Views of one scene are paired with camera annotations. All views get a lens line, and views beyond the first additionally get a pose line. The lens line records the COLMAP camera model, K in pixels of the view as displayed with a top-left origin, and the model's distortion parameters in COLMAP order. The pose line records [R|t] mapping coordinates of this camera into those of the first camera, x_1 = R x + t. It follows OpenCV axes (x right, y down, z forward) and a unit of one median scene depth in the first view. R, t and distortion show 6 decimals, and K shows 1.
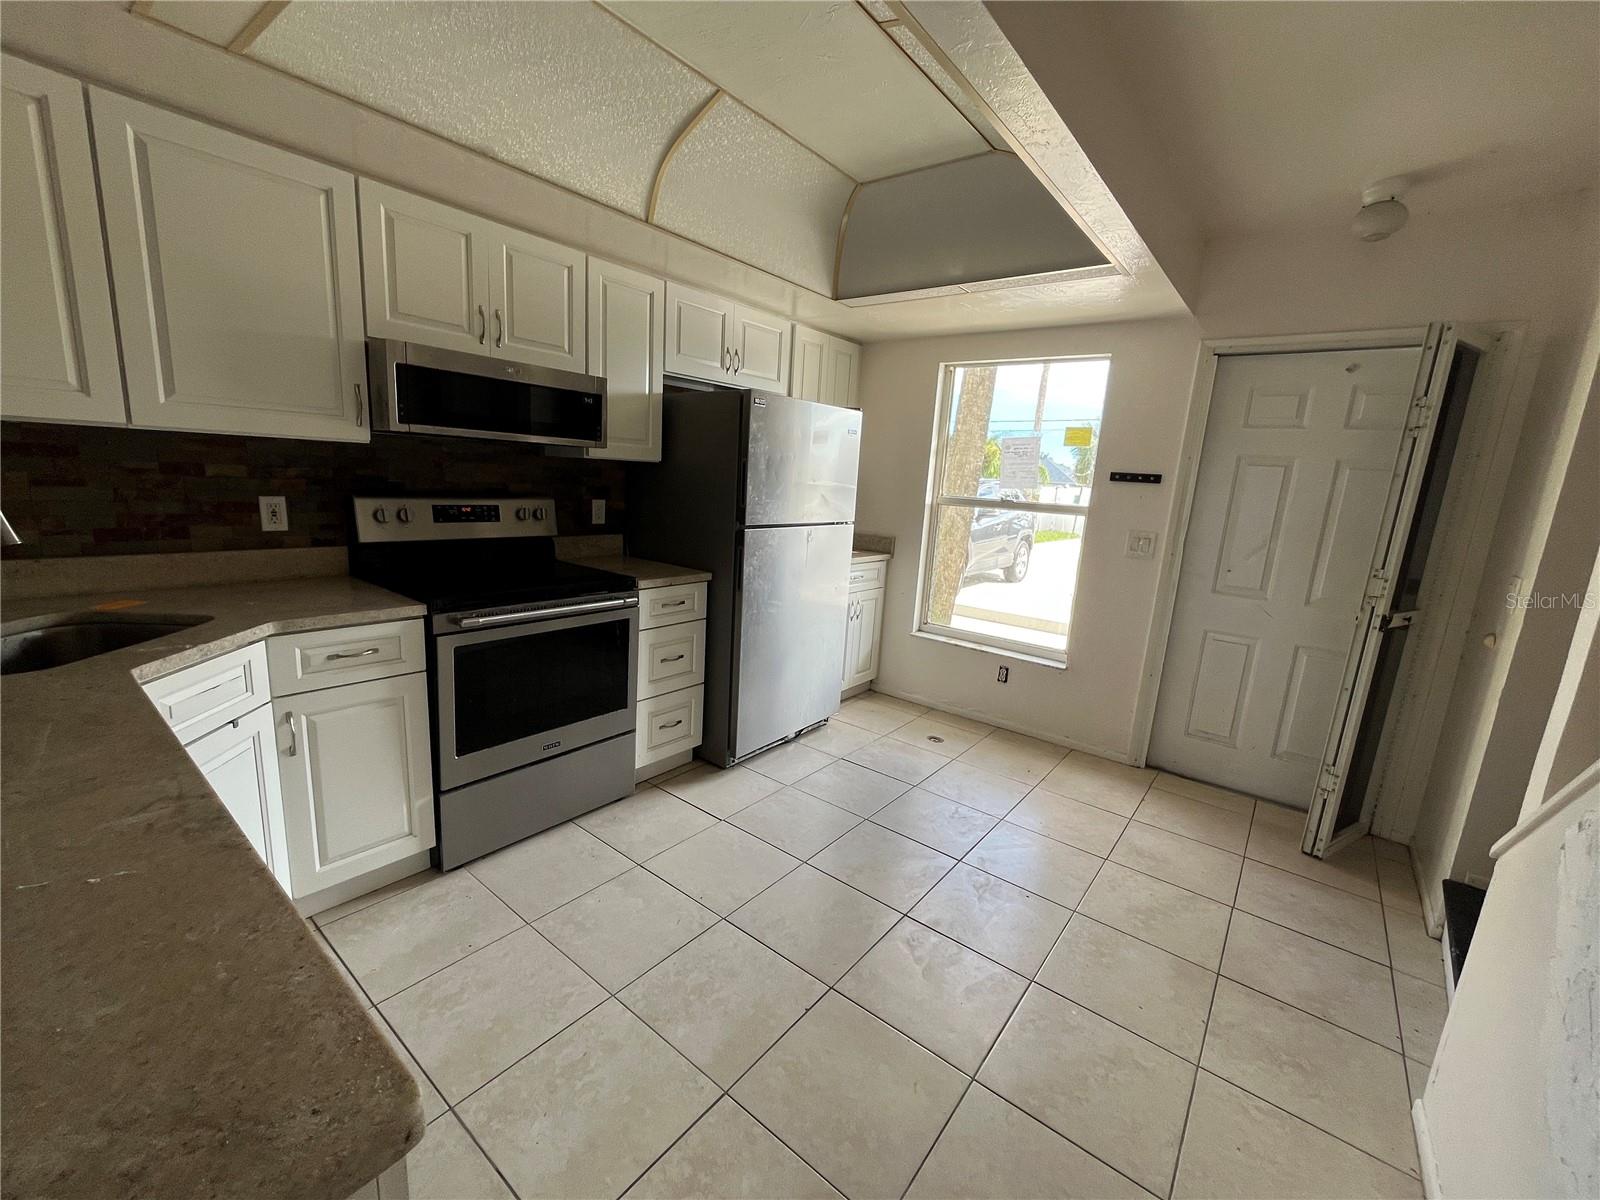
lens RADIAL K [[651.1, 0, 800.3], [0, 651.1, 598.7], [0, 0, 1]] dist [-0.003038, 0.000067]
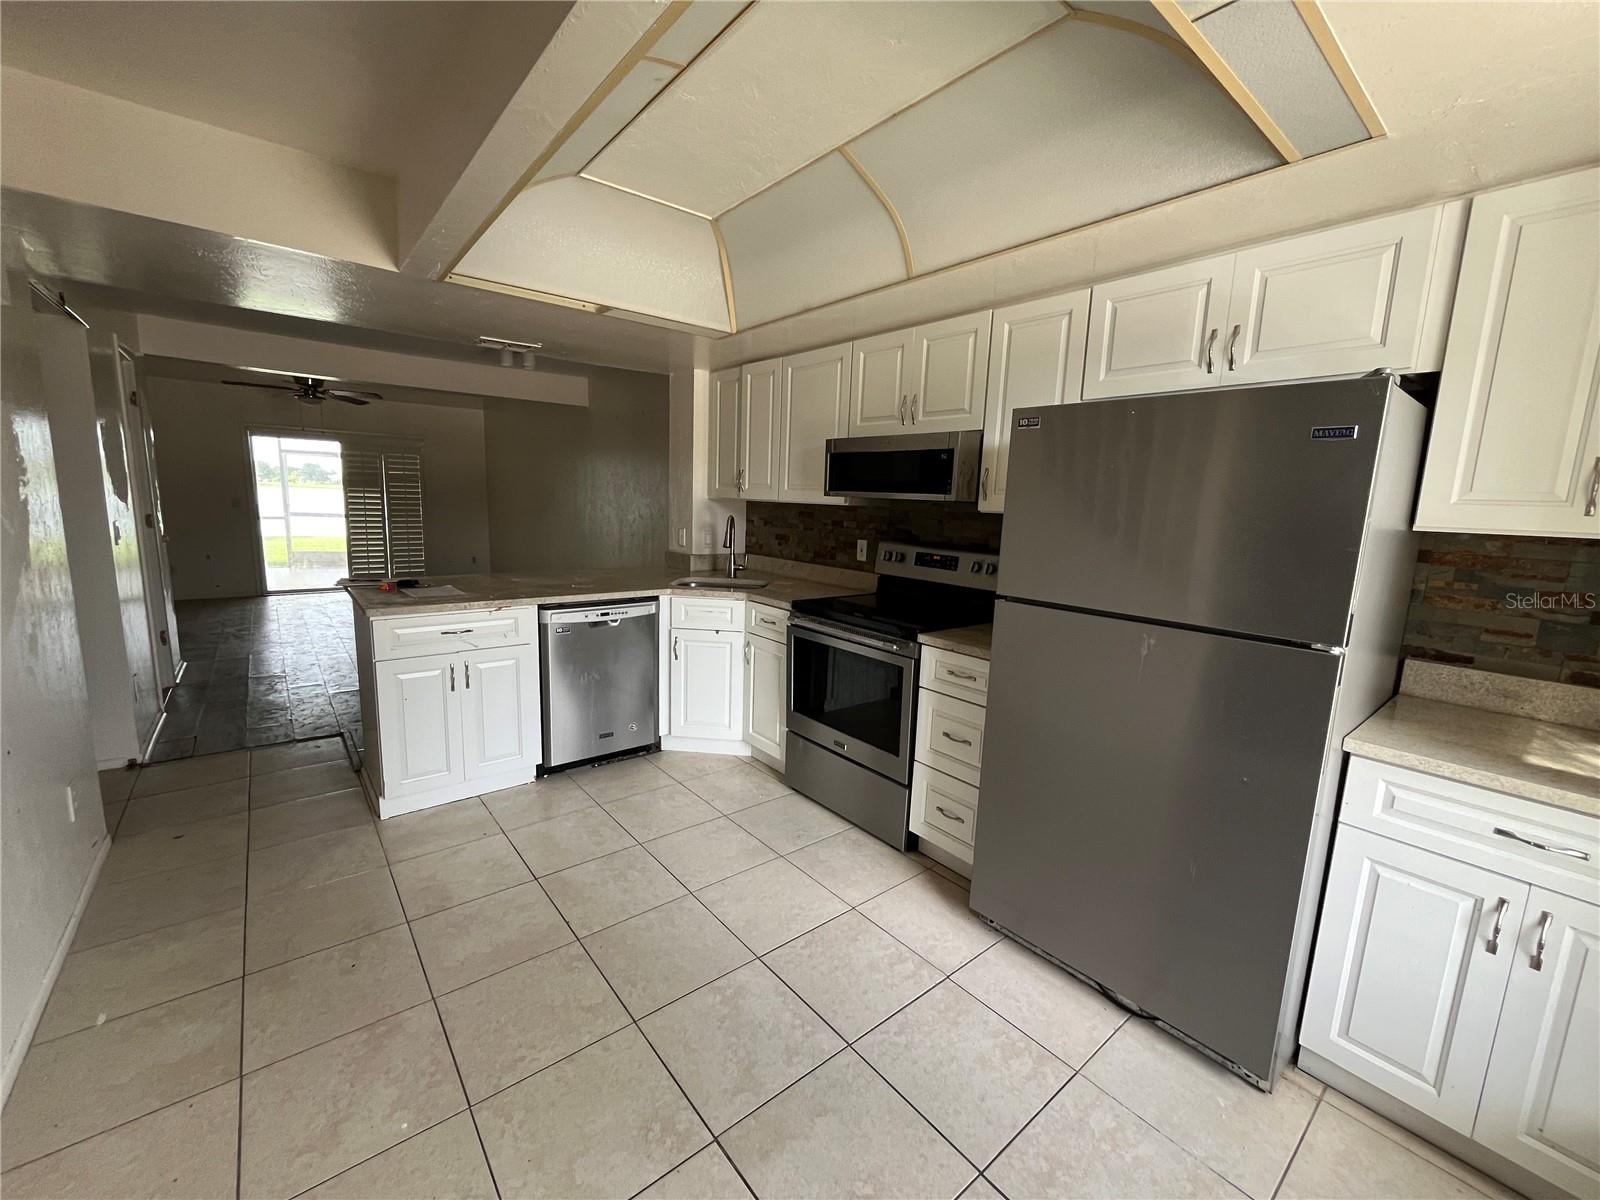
lens RADIAL K [[651.1, 0, 795.4], [0, 651.1, 600.2], [0, 0, 1]] dist [-0.003038, 0.000067]
pose [[-0.217137, 0.086811, -0.972273, 0.823377], [-0.230700, 0.963257, 0.137528, -0.188730], [0.948488, 0.254166, -0.189131, 1.130916]]
